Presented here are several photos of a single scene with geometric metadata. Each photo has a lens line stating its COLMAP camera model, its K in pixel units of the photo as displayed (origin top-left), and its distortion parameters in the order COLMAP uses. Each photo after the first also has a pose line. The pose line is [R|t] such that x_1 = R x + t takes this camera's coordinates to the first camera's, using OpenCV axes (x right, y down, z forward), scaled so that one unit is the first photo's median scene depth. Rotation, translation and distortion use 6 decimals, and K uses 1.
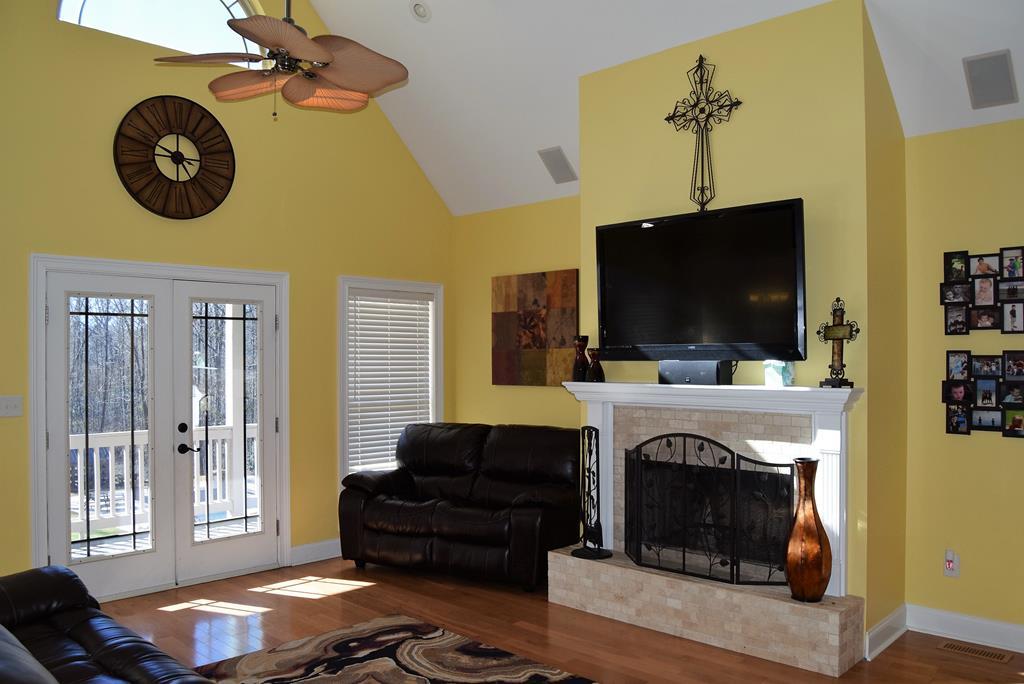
lens RADIAL K [[811.1, 0, 512.9], [0, 811.1, 343.1], [0, 0, 1]] dist [-0.094299, 0.035604]
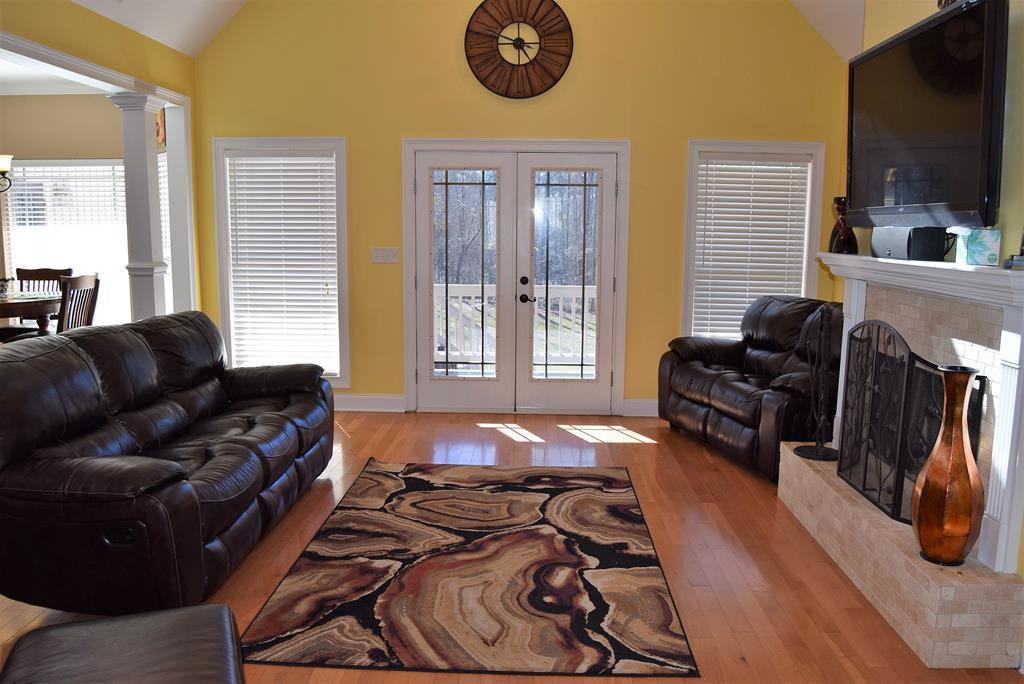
lens RADIAL K [[811.1, 0, 517.4], [0, 811.1, 339.3], [0, 0, 1]] dist [-0.094299, 0.035604]
pose [[0.674491, 0.112224, -0.729704, 0.472956], [-0.001704, 0.988614, 0.150467, 0.012752], [0.738281, -0.100245, 0.667003, 0.197215]]
